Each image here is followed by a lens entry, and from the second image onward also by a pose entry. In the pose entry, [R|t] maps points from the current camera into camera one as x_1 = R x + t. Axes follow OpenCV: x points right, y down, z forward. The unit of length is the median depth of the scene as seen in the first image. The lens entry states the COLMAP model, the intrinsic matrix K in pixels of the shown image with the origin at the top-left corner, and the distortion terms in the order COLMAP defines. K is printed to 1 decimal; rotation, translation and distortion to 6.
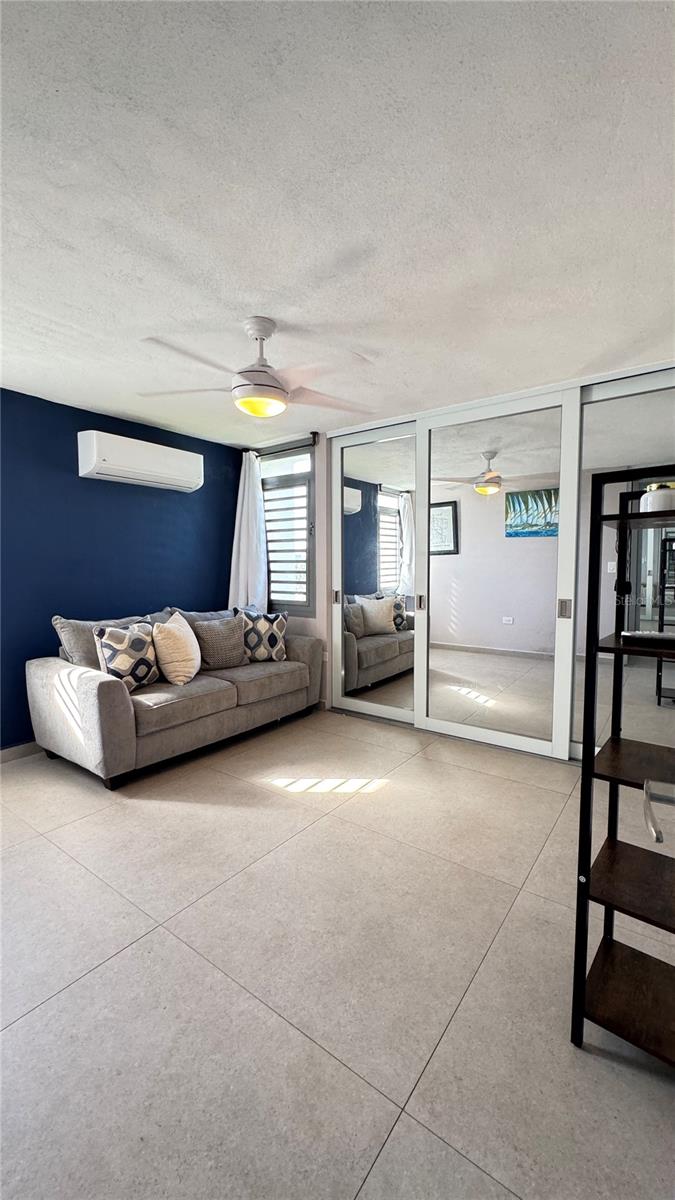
lens RADIAL K [[478.5, 0, 336.3], [0, 478.5, 599.1], [0, 0, 1]] dist [-0.004037, 0.000881]
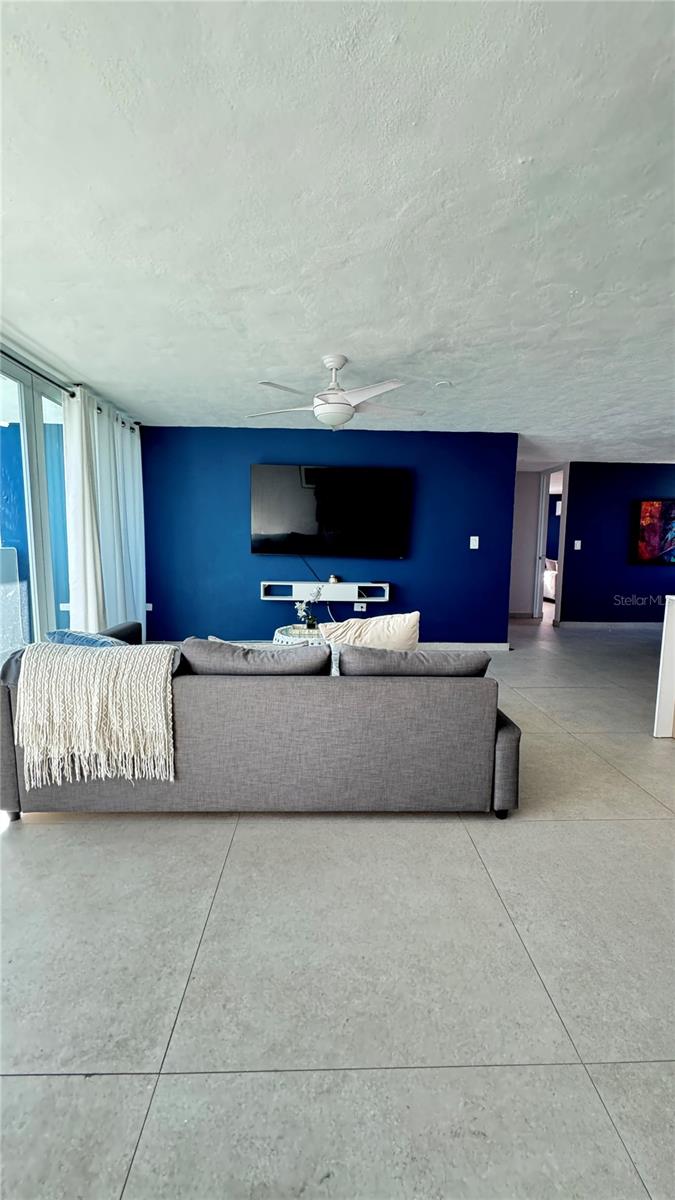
lens RADIAL K [[478.5, 0, 339.1], [0, 478.5, 602.5], [0, 0, 1]] dist [-0.004037, 0.000881]
pose [[-0.780280, 0.066495, -0.621885, 0.128489], [-0.048710, 0.984851, 0.166421, -0.016011], [0.623530, 0.160147, -0.765221, 0.593849]]
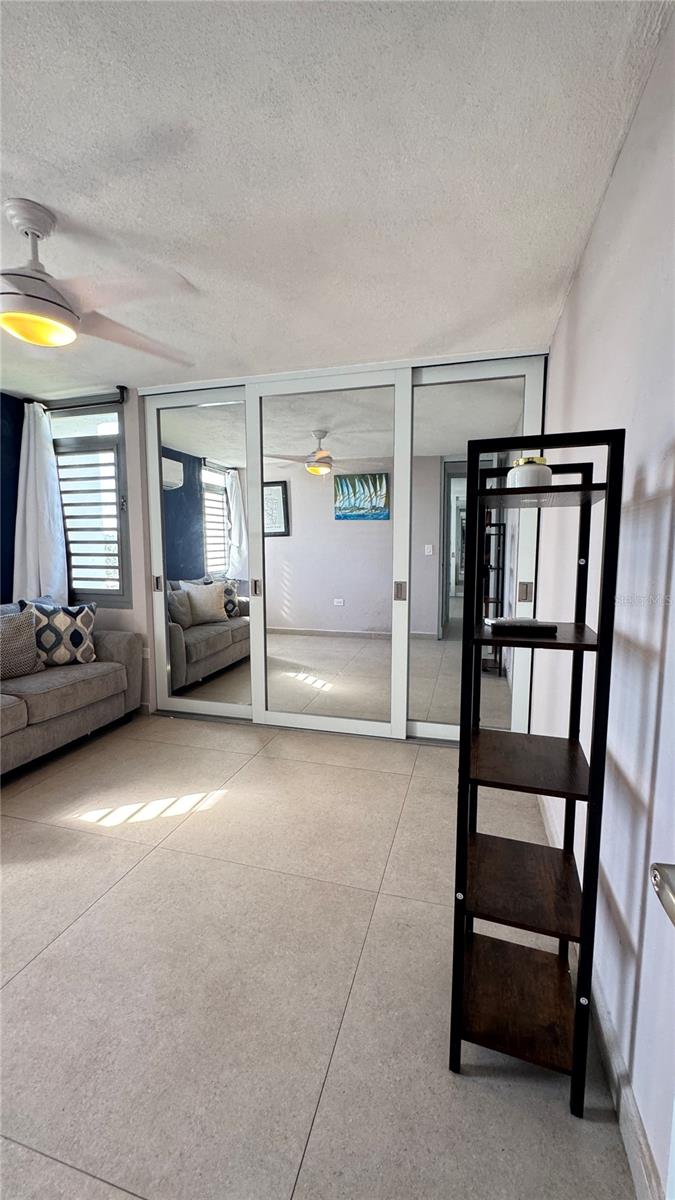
lens RADIAL K [[478.5, 0, 339.3], [0, 478.5, 599.7], [0, 0, 1]] dist [-0.004037, 0.000881]
pose [[0.934761, -0.035131, 0.353535, 0.000970], [0.021724, 0.998889, 0.041822, -0.005600], [-0.354611, -0.031414, 0.934486, 0.091393]]
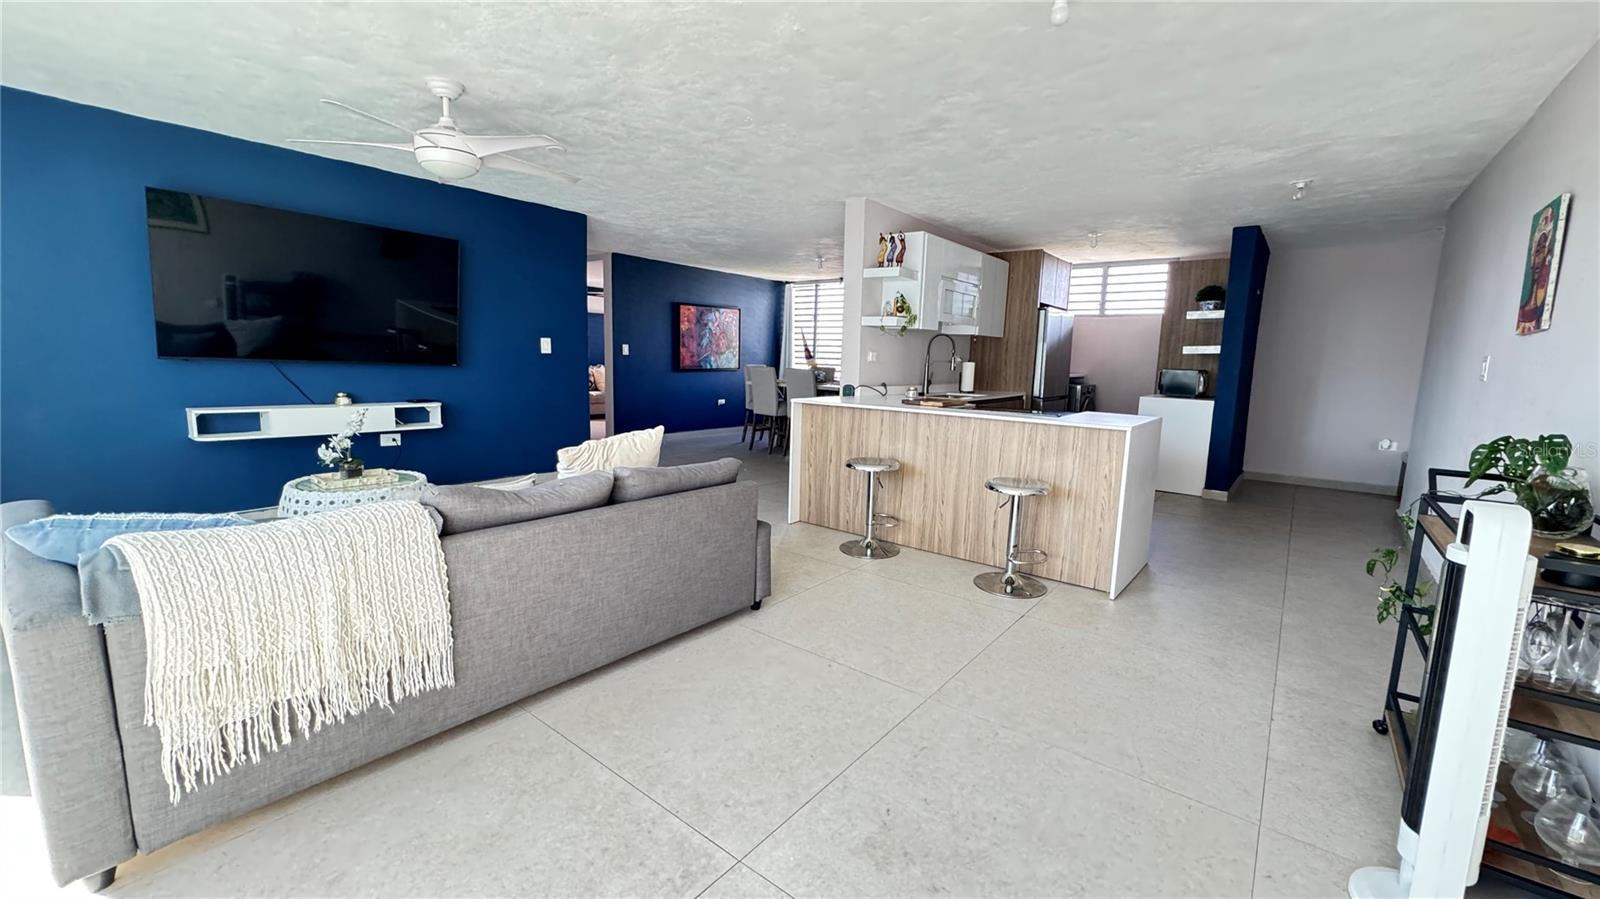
lens RADIAL K [[638.0, 0, 803.4], [0, 638.0, 449.7], [0, 0, 1]] dist [-0.004037, 0.000881]
pose [[-0.019072, 0.142777, -0.989571, 0.447647], [-0.091305, 0.985367, 0.143930, -0.003487], [0.995640, 0.093098, -0.005756, 0.347274]]
